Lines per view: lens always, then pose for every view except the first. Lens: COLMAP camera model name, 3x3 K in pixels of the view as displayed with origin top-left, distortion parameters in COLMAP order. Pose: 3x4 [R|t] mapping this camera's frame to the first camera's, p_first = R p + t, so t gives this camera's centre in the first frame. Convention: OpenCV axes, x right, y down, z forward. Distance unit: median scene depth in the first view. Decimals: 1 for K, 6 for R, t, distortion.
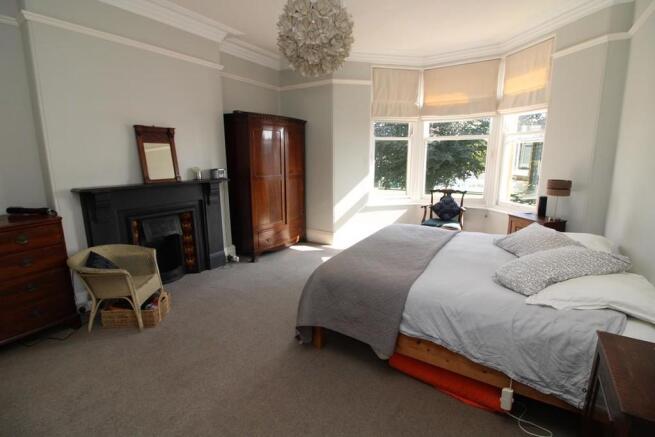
lens RADIAL K [[313.3, 0, 327.5], [0, 313.3, 218.5], [0, 0, 1]] dist [-0.045496, -0.000183]
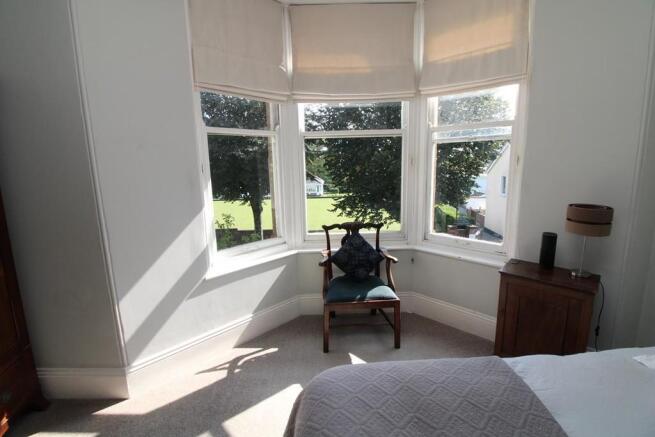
lens RADIAL K [[313.3, 0, 327.5], [0, 313.3, 218.5], [0, 0, 1]] dist [-0.045496, -0.000183]
pose [[0.853961, -0.096148, 0.511376, 0.056839], [0.107408, 0.994186, 0.007561, -0.111271], [-0.509130, 0.048469, 0.859324, 0.541558]]
